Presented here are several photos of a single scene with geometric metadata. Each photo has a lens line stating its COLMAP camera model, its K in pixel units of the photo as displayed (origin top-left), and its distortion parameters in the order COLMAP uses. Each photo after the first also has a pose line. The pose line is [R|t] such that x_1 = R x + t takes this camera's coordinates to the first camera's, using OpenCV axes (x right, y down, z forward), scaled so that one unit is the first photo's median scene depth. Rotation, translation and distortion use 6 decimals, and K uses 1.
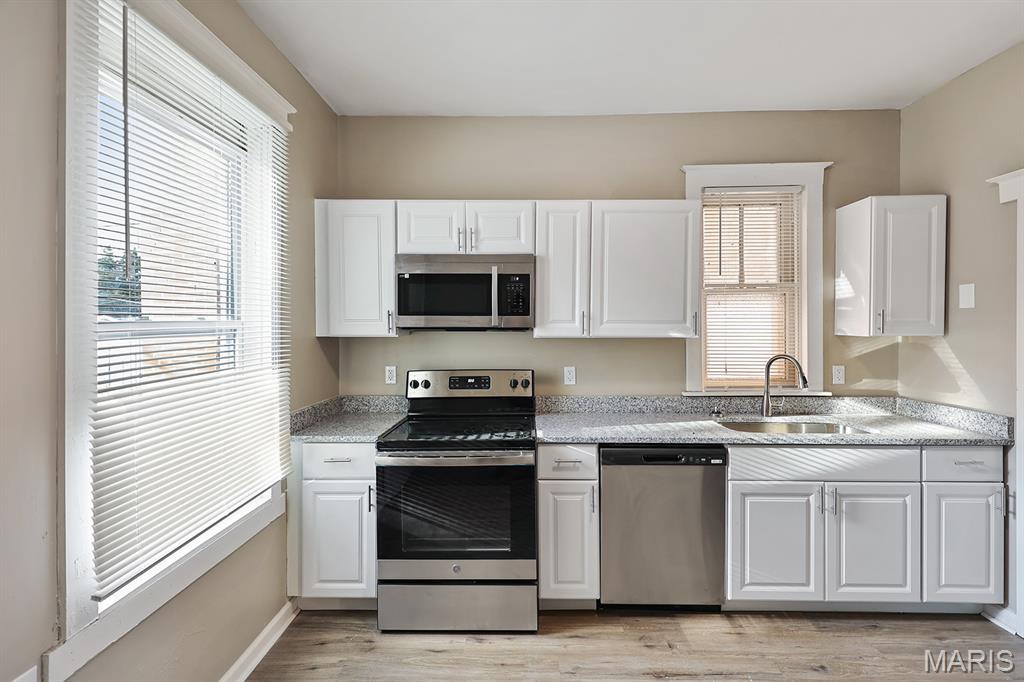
lens RADIAL K [[465.4, 0, 513.2], [0, 465.4, 332.5], [0, 0, 1]] dist [0.008184, -0.004017]
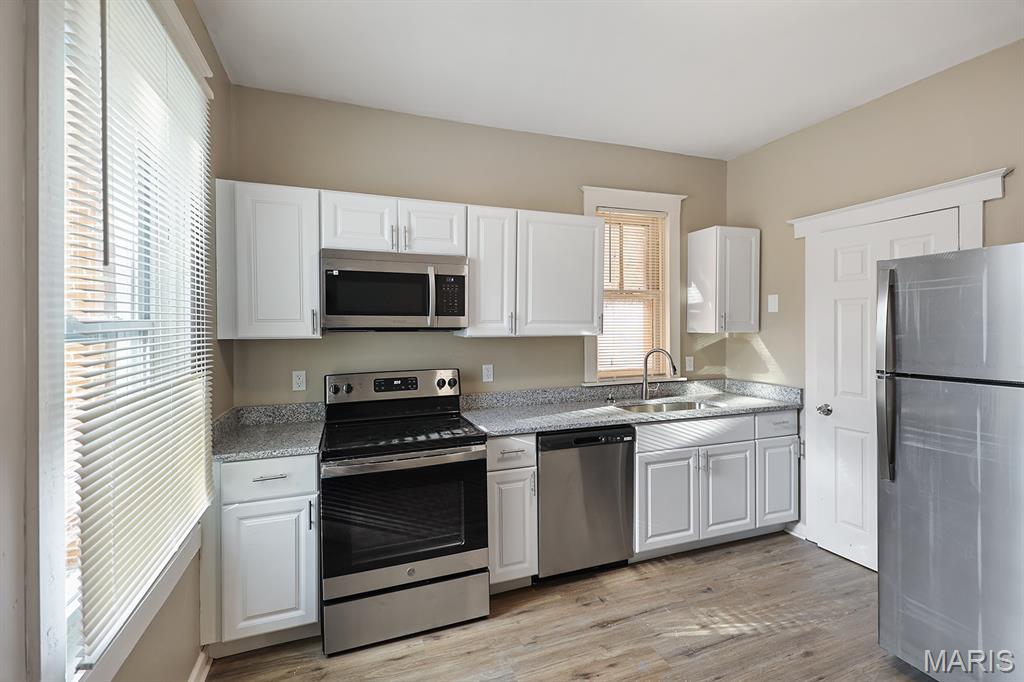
lens RADIAL K [[465.4, 0, 514.1], [0, 465.4, 333.2], [0, 0, 1]] dist [0.008184, -0.004017]
pose [[0.927992, -0.009128, 0.372487, -0.266813], [0.008557, 0.999958, 0.003185, -0.000386], [-0.372501, 0.000232, 0.928032, 0.000674]]
